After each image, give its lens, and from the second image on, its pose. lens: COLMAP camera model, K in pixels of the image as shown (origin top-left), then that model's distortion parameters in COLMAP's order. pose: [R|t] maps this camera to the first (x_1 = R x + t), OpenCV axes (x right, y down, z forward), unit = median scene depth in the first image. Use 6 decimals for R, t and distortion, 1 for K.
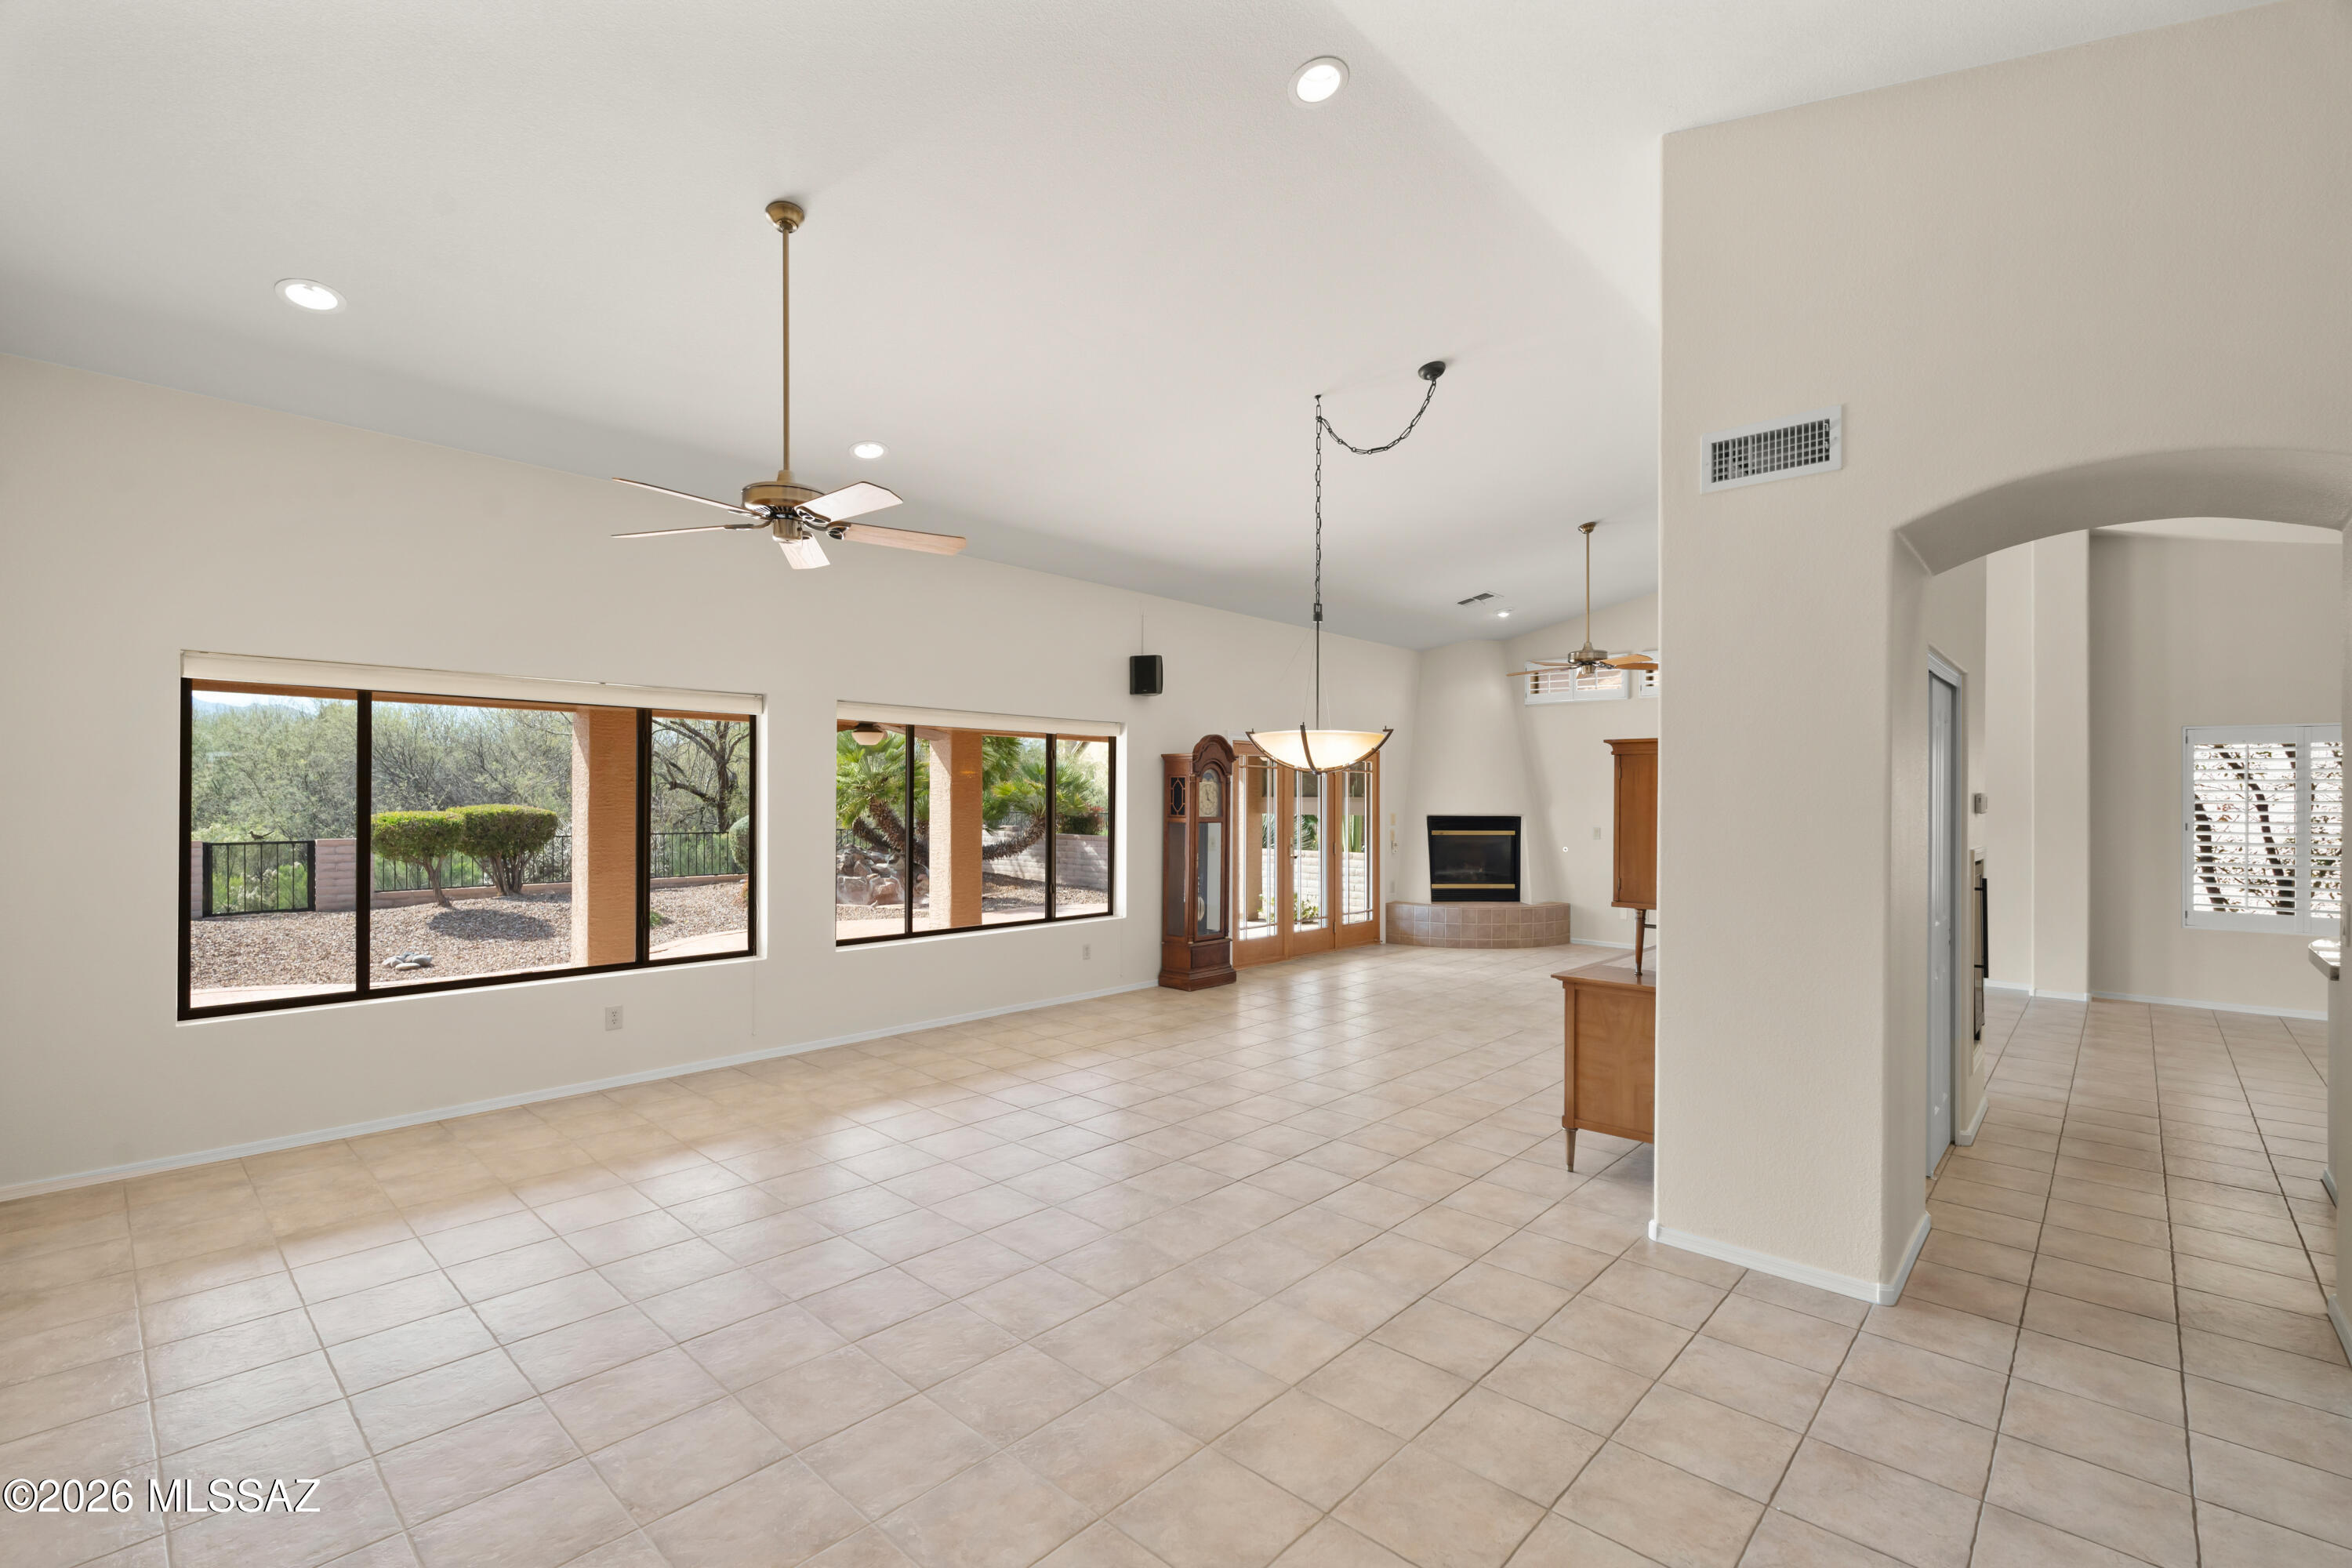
lens RADIAL K [[1038.9, 0, 1183.9], [0, 1038.9, 781.0], [0, 0, 1]] dist [-0.001258, -0.000369]
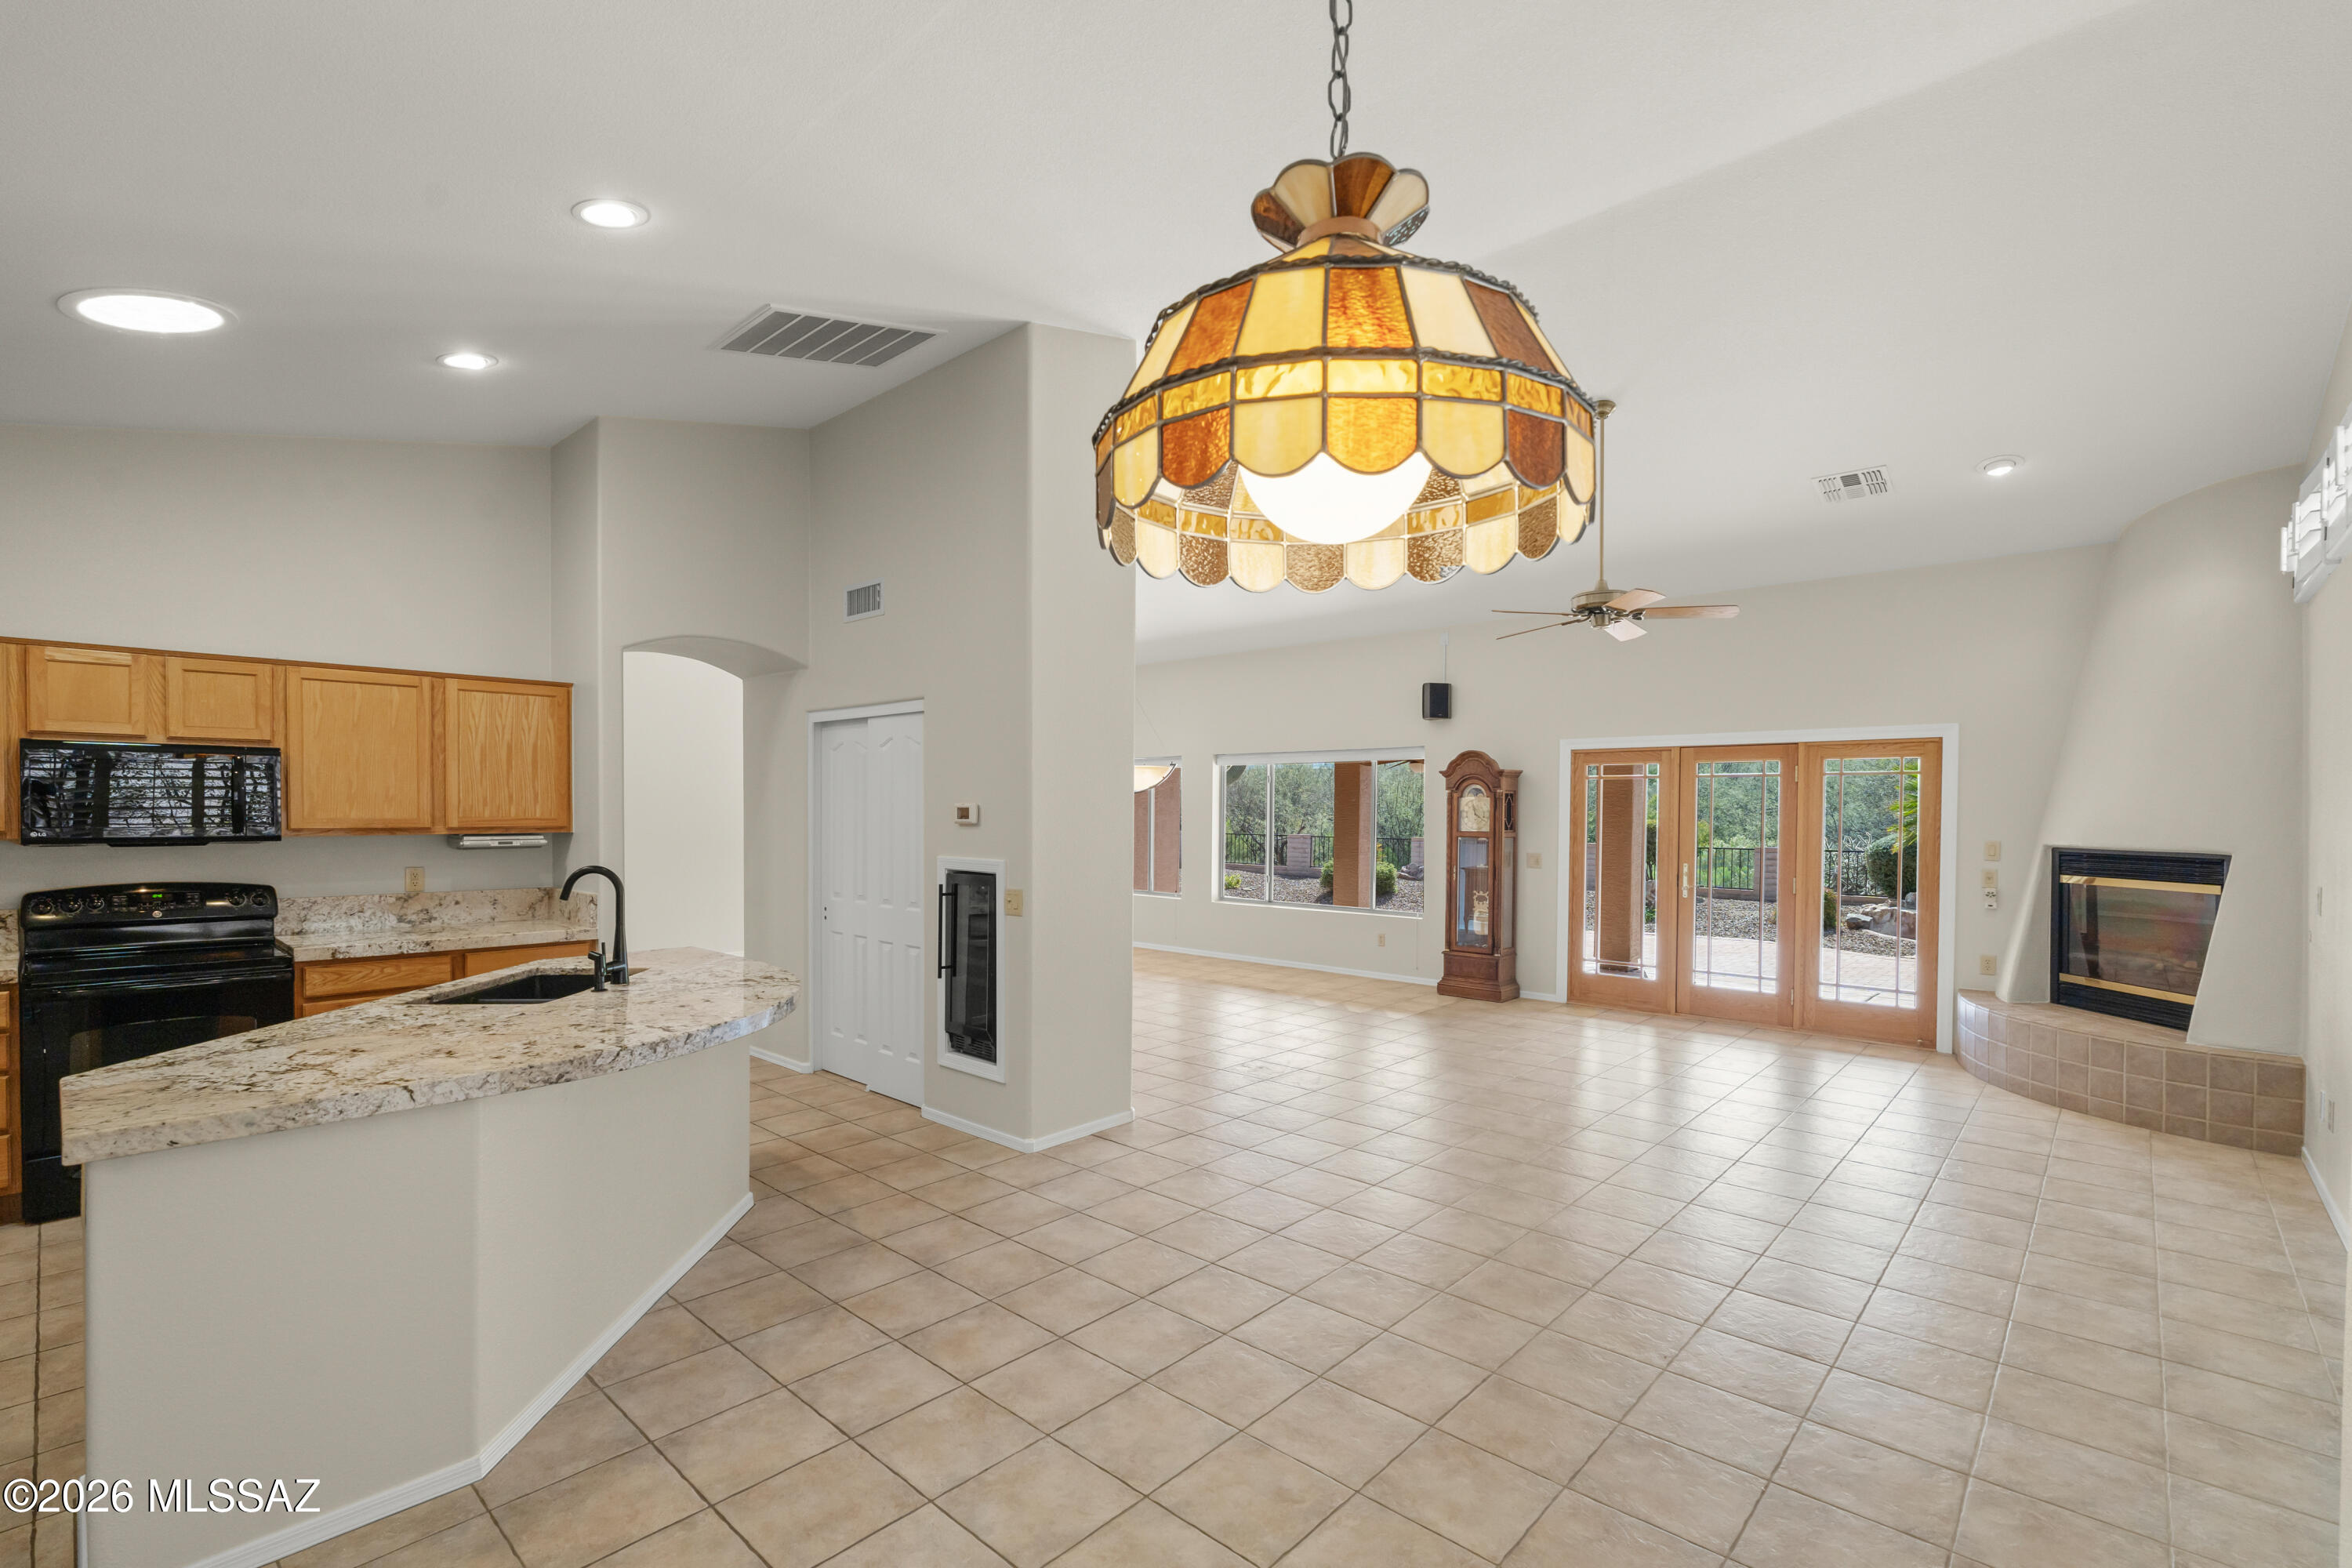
lens RADIAL K [[1040.6, 0, 1168.7], [0, 1040.6, 820.3], [0, 0, 1]] dist [0.000132, -0.000054]
pose [[-0.008557, 0.005390, -0.999949, 1.160011], [0.013579, 0.999894, 0.005274, 0.013234], [0.999871, -0.013533, -0.008629, 0.785986]]
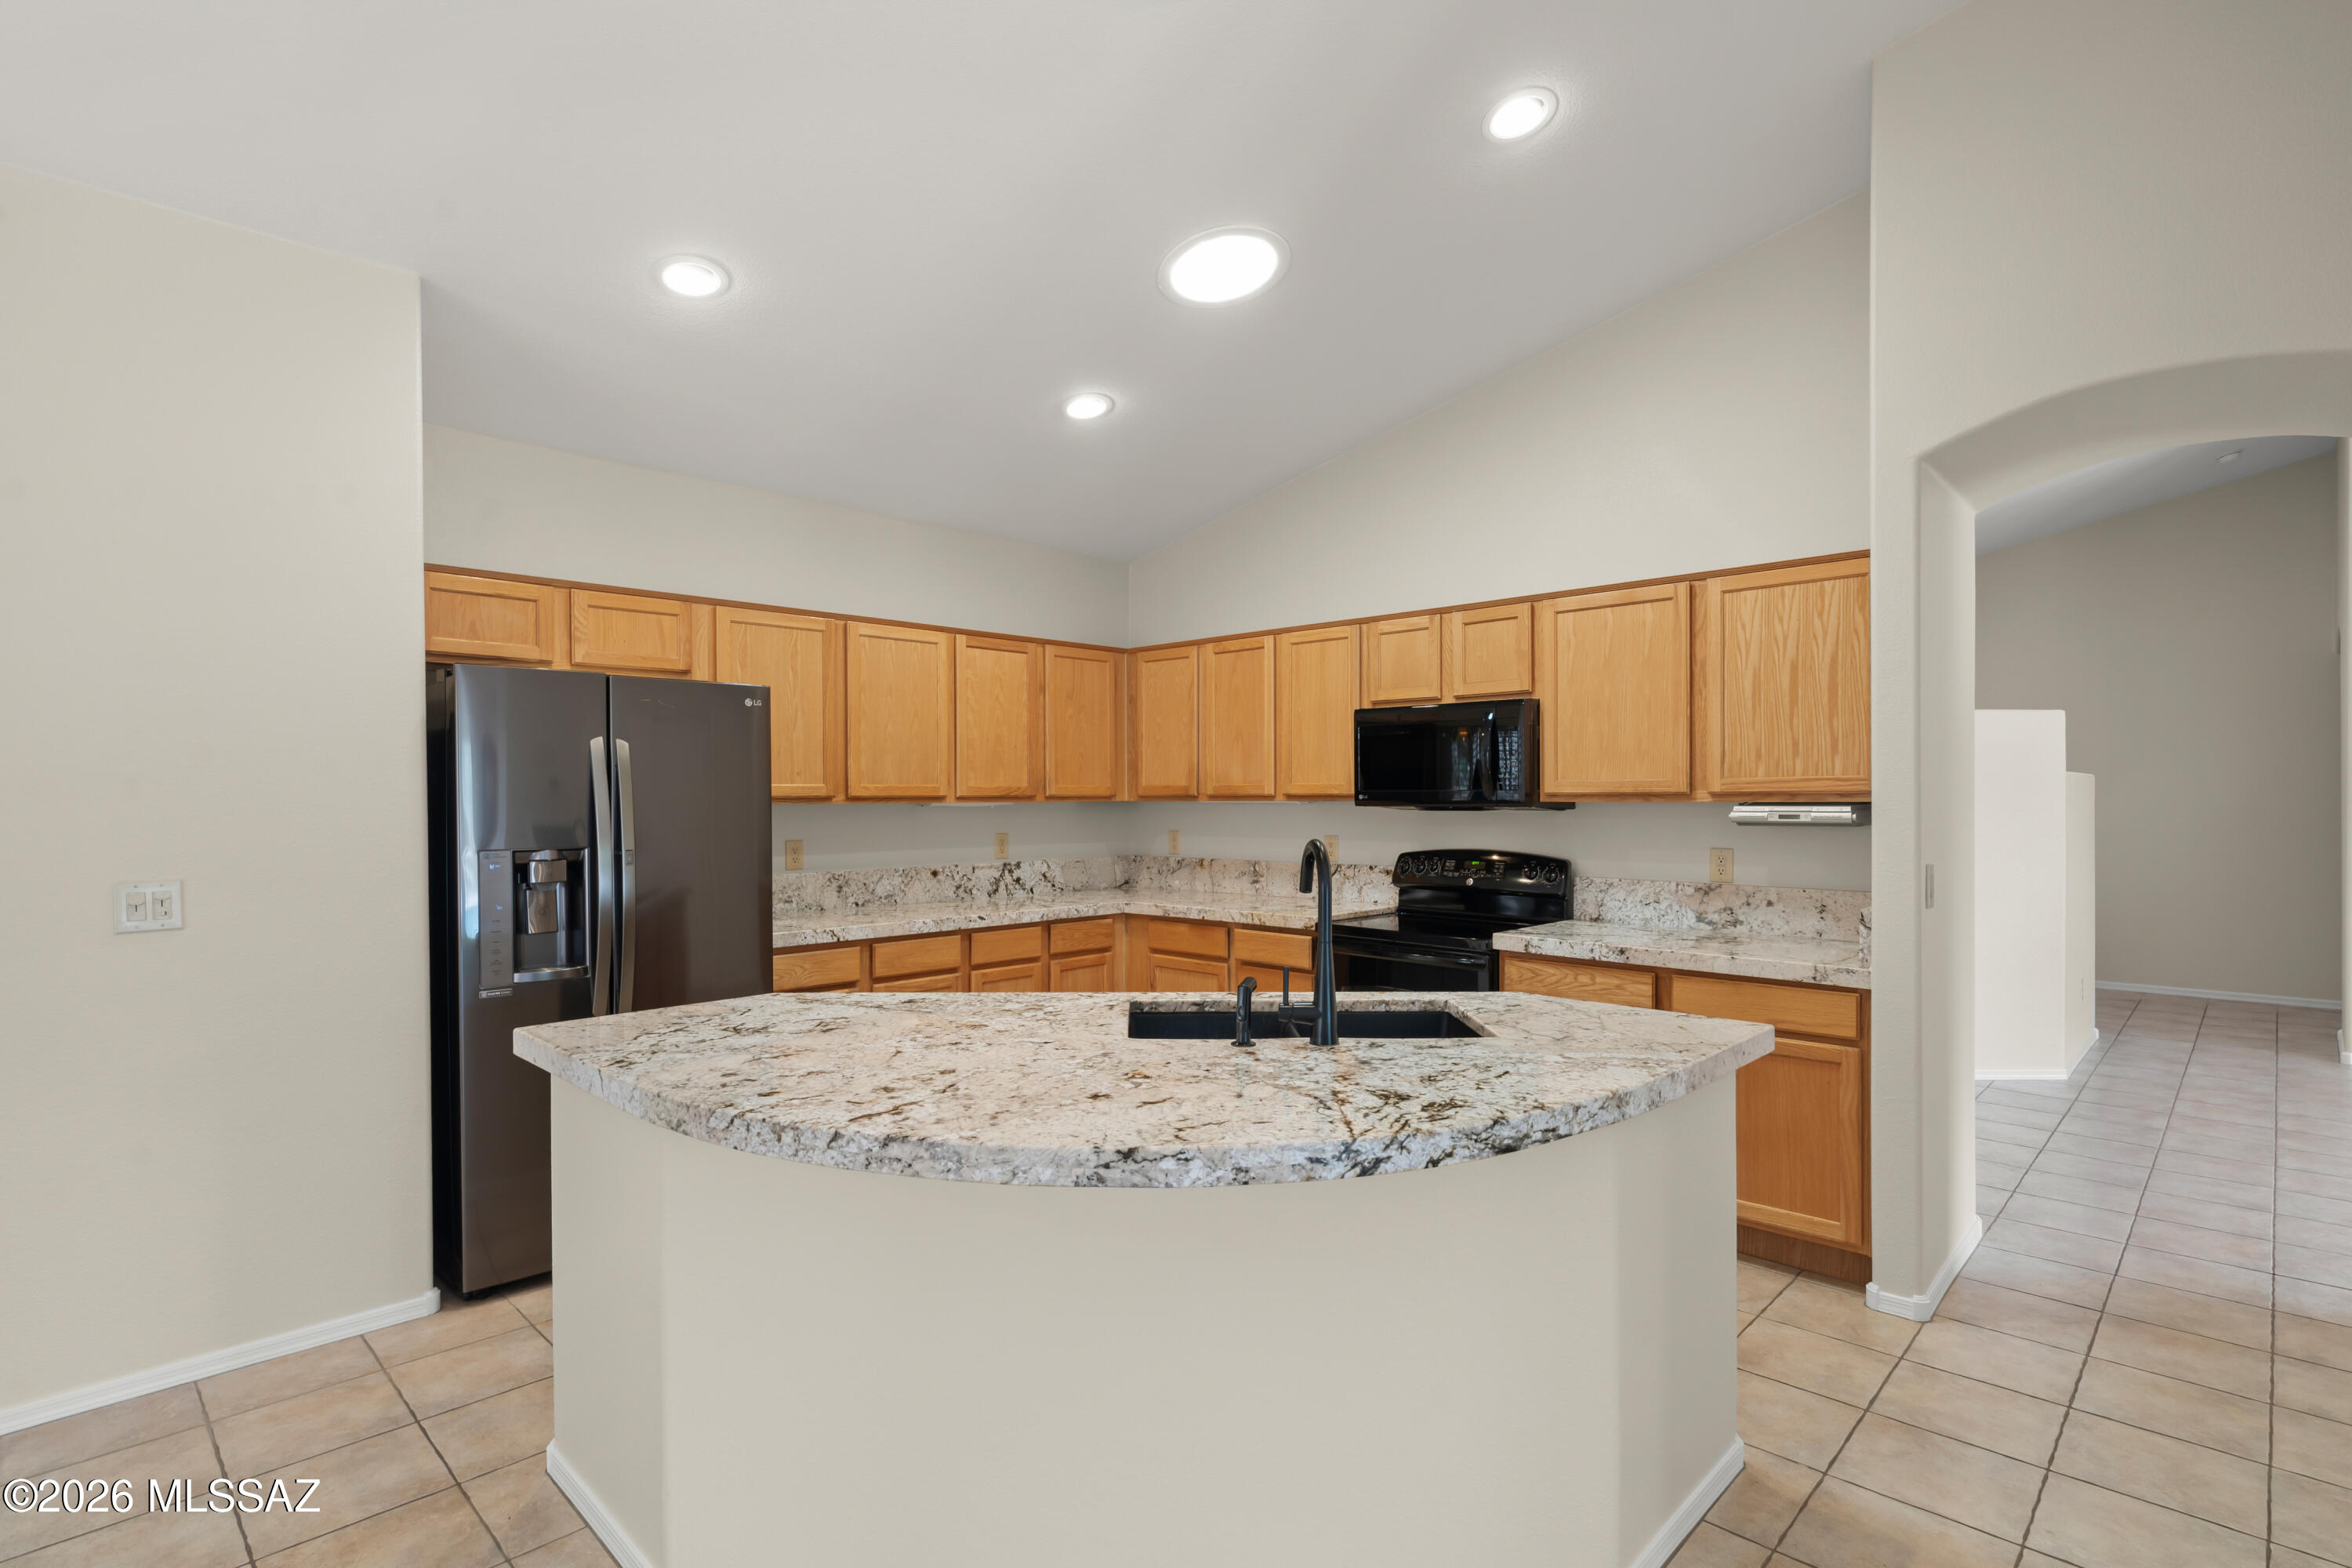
lens RADIAL K [[1145.7, 0, 1168.8], [0, 1145.7, 801.9], [0, 0, 1]] dist [0.001640, 0.000735]
pose [[-0.999506, -0.000253, 0.031430, 0.716151], [-0.000633, 0.999927, -0.012078, 0.025862], [-0.031425, -0.012092, -0.999433, 0.838601]]
